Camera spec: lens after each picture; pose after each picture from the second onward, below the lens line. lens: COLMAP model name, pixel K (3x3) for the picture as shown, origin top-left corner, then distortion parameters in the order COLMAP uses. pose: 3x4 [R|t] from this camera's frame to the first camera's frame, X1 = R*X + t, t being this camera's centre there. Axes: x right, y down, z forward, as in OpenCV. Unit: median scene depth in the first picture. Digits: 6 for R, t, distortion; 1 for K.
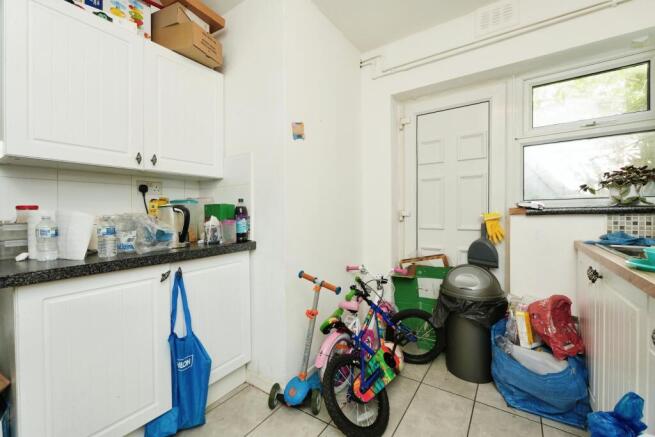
lens RADIAL K [[276.7, 0, 327.3], [0, 276.7, 212.1], [0, 0, 1]] dist [0.000592, 0.000052]
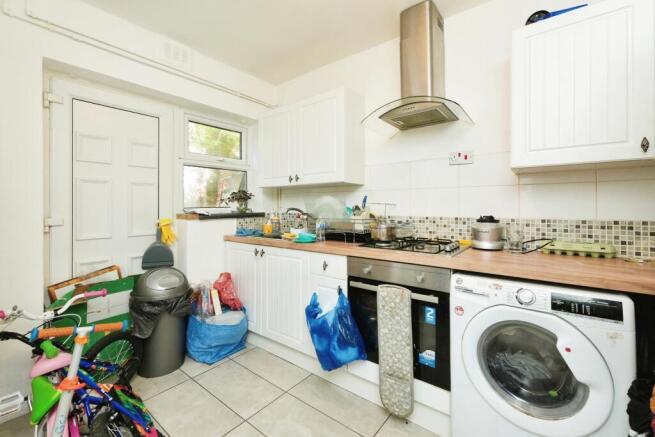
lens RADIAL K [[278.1, 0, 326.4], [0, 278.1, 202.9], [0, 0, 1]] dist [-0.000431, -0.000064]
pose [[0.071938, 0.027233, 0.997037, -0.456791], [0.006662, 0.999592, -0.027784, -0.022832], [-0.997387, 0.008641, 0.071727, 0.240632]]
